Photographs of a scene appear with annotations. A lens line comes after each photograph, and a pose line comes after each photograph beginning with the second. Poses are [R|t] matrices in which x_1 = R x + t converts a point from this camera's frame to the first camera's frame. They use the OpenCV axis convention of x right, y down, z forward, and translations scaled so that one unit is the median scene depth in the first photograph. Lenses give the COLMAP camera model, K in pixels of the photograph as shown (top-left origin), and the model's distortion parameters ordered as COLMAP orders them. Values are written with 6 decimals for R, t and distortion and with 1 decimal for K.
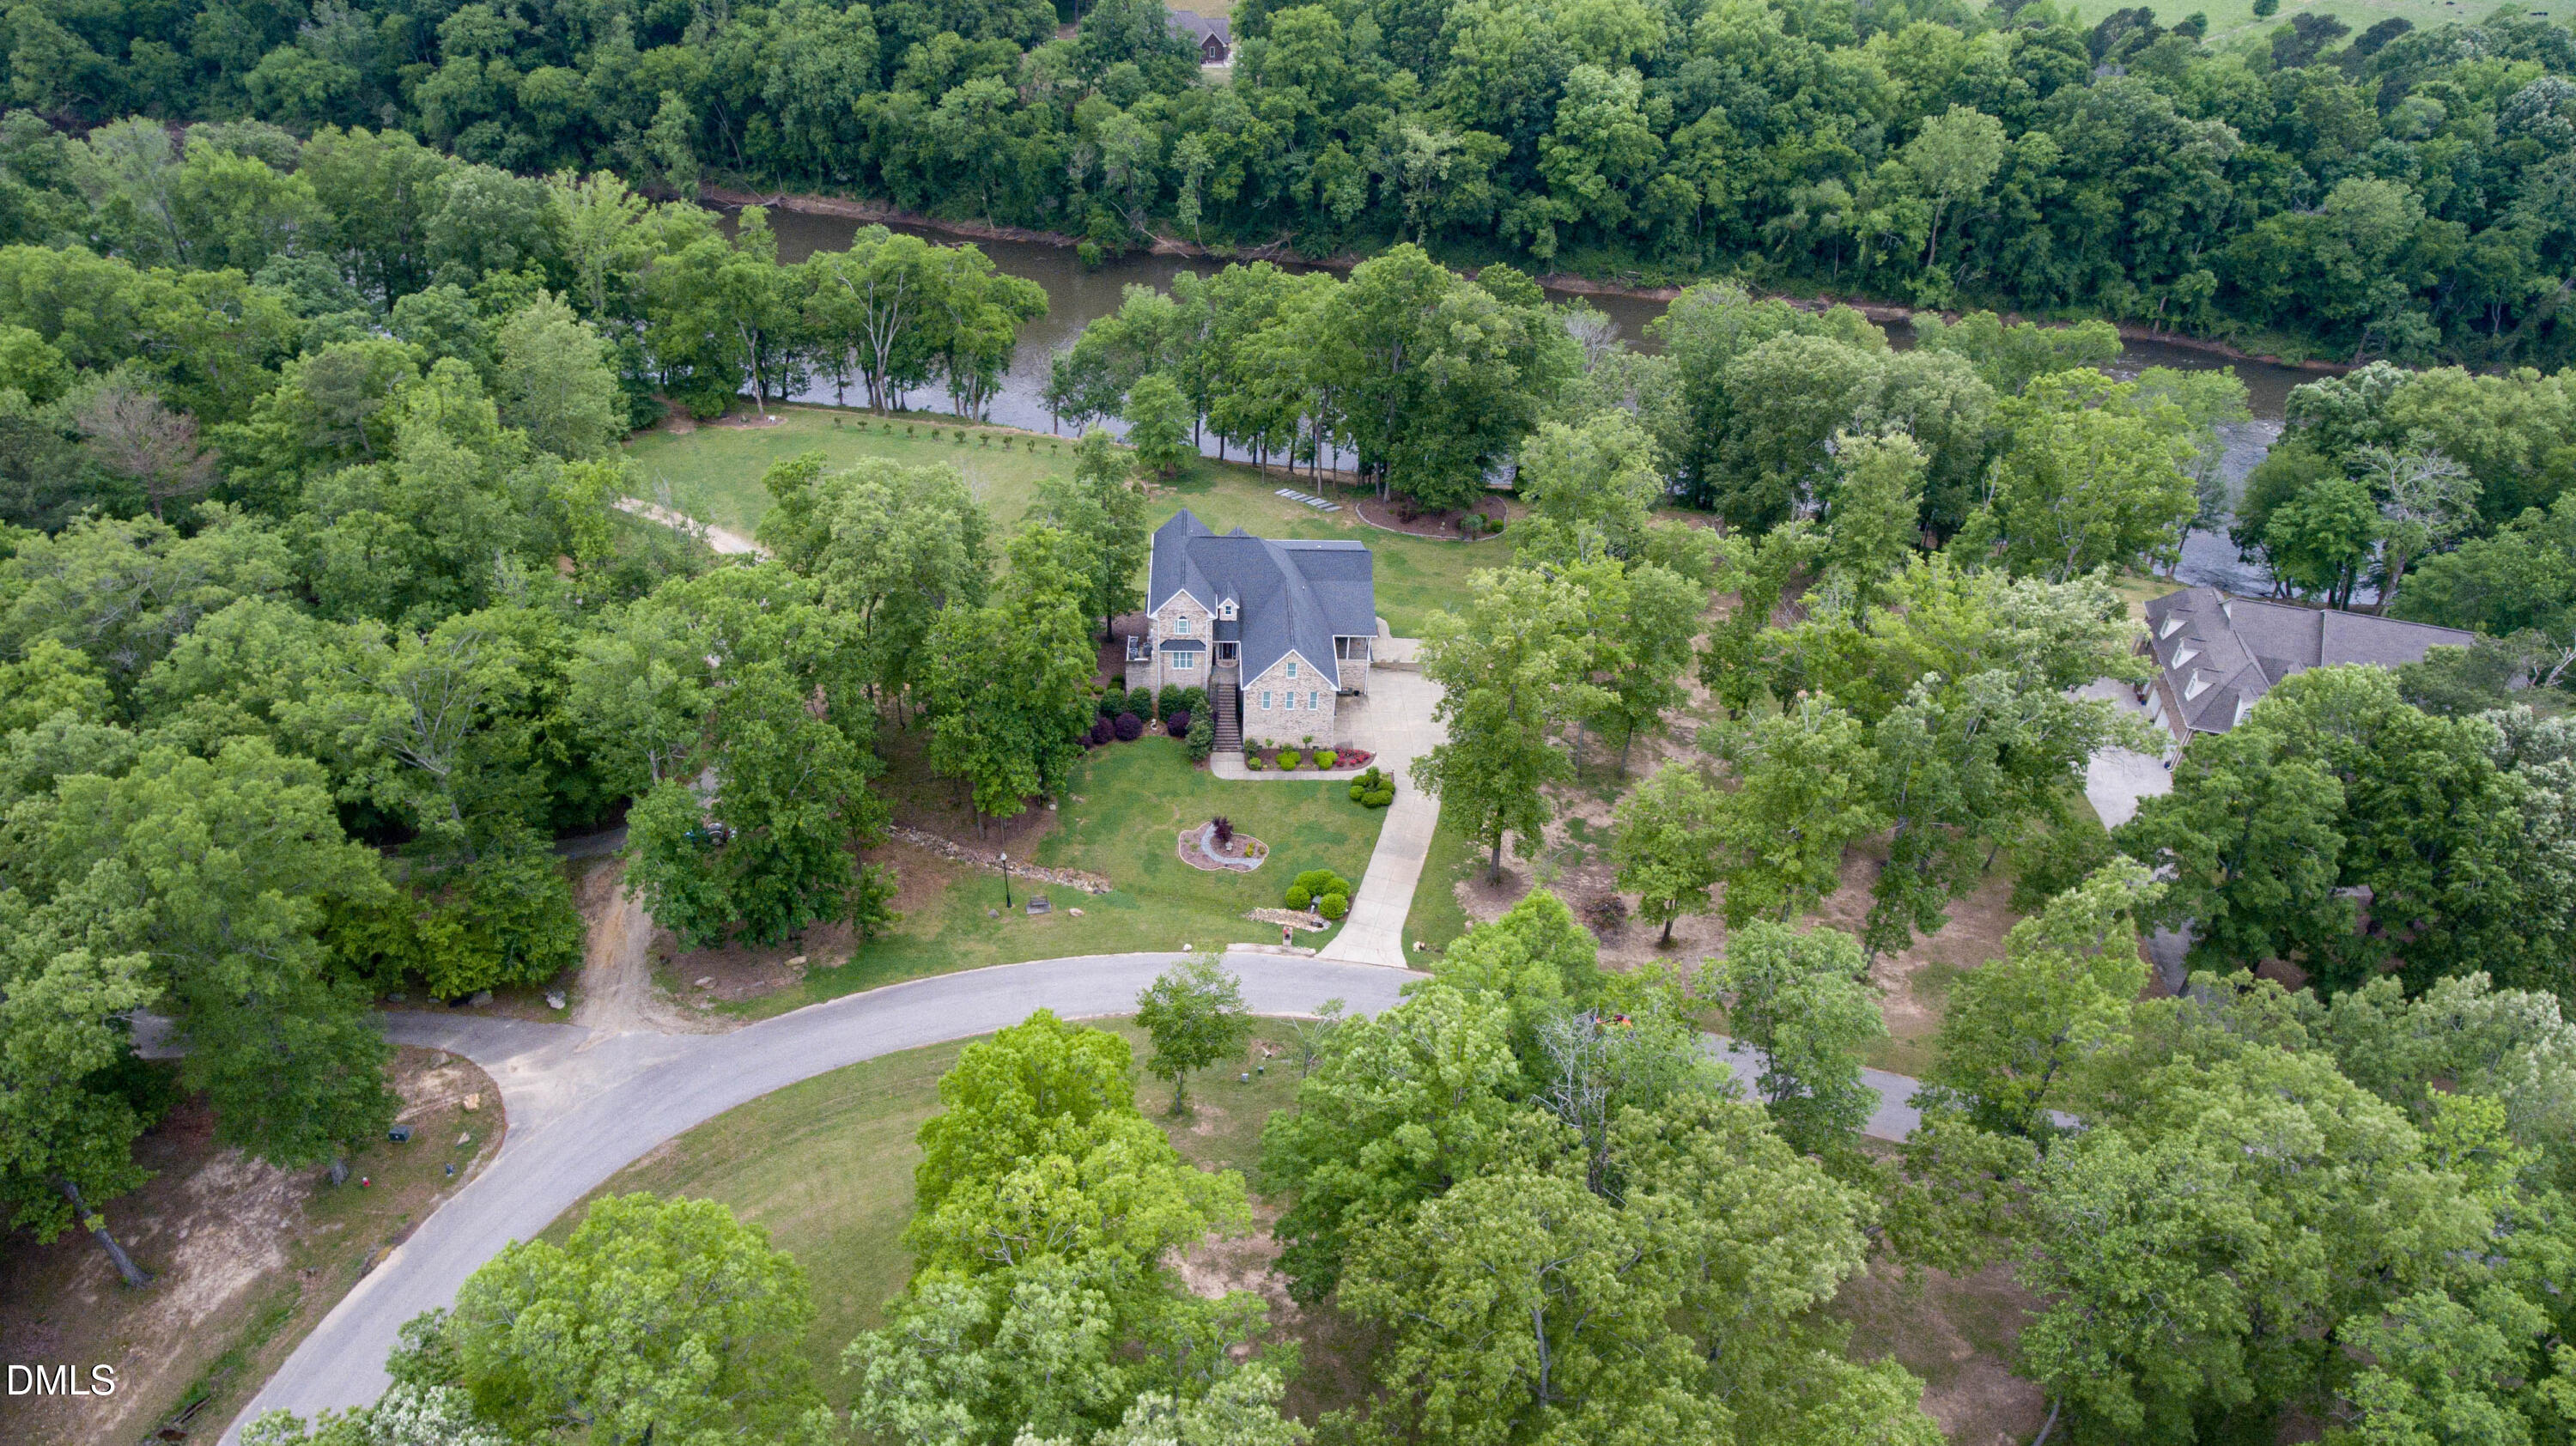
lens RADIAL K [[1488.2, 0, 1288.0], [0, 1488.2, 723.0], [0, 0, 1]] dist [-0.012790, -0.002062]
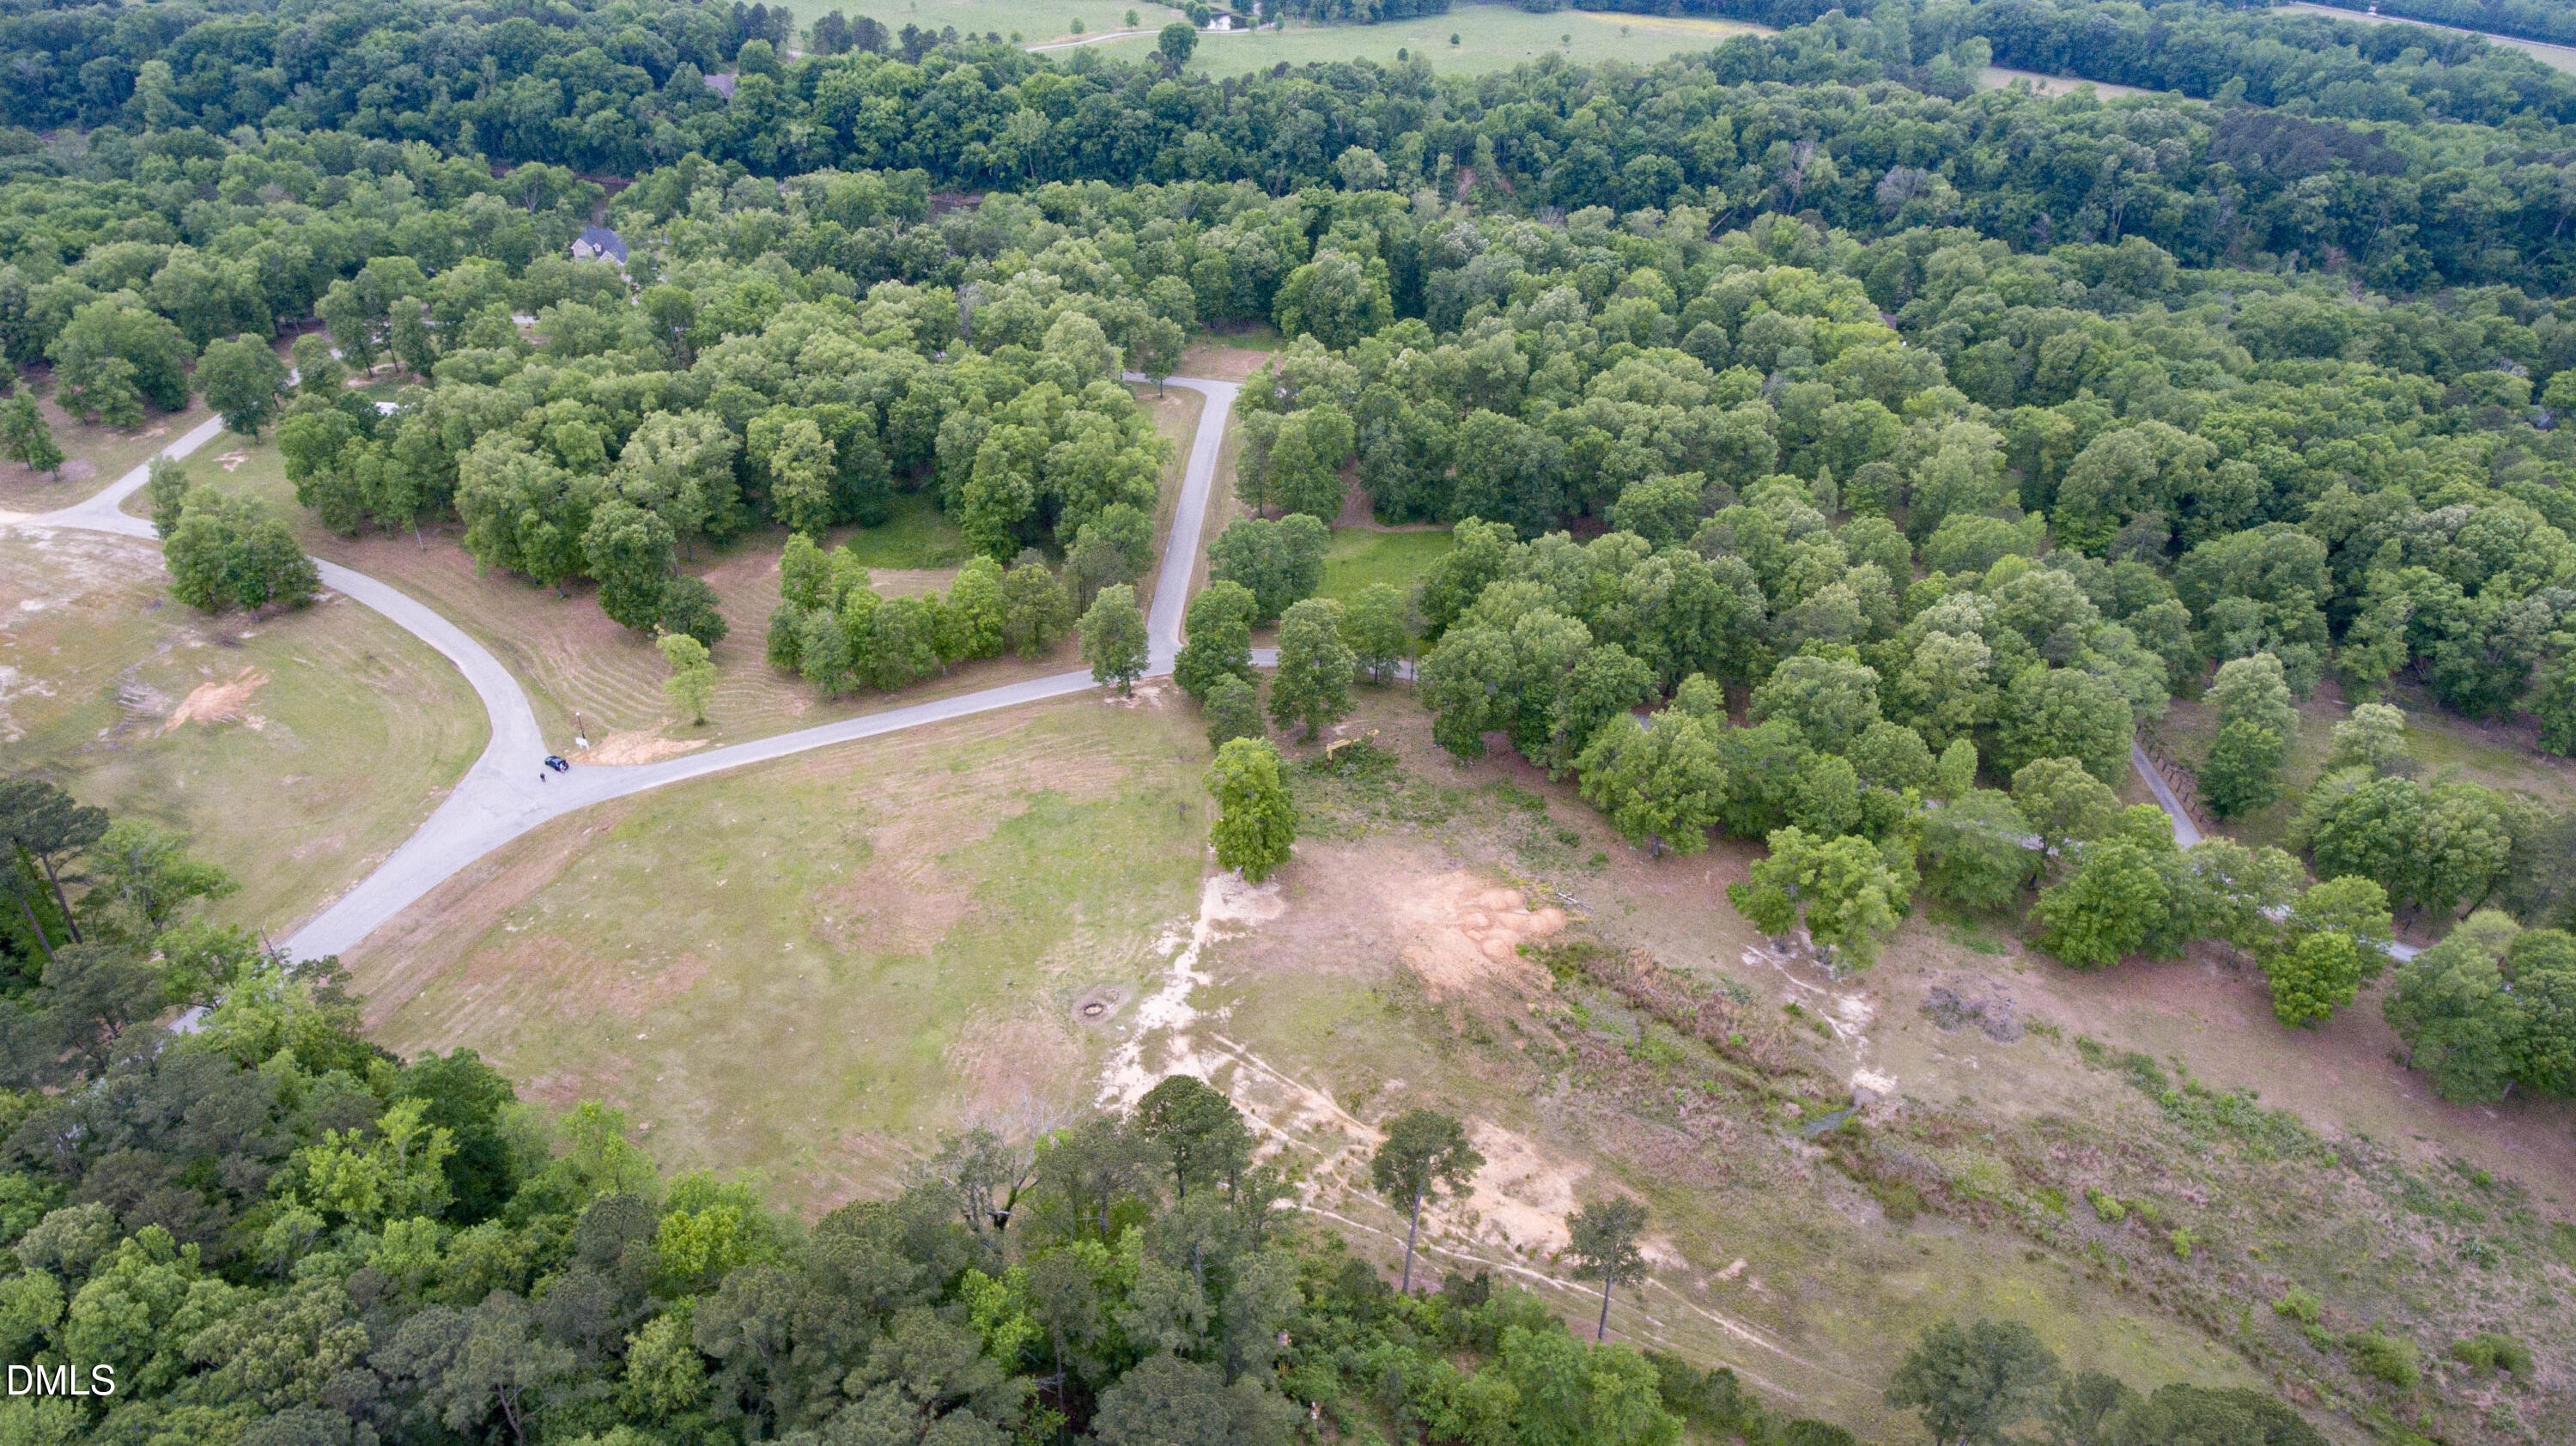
lens RADIAL K [[1488.2, 0, 1288.0], [0, 1488.2, 723.0], [0, 0, 1]] dist [-0.012790, -0.002062]
pose [[0.997888, -0.045649, 0.046213, 0.659450], [0.046944, 0.998523, -0.027343, 0.584554], [-0.044897, 0.029455, 0.998557, -1.220815]]
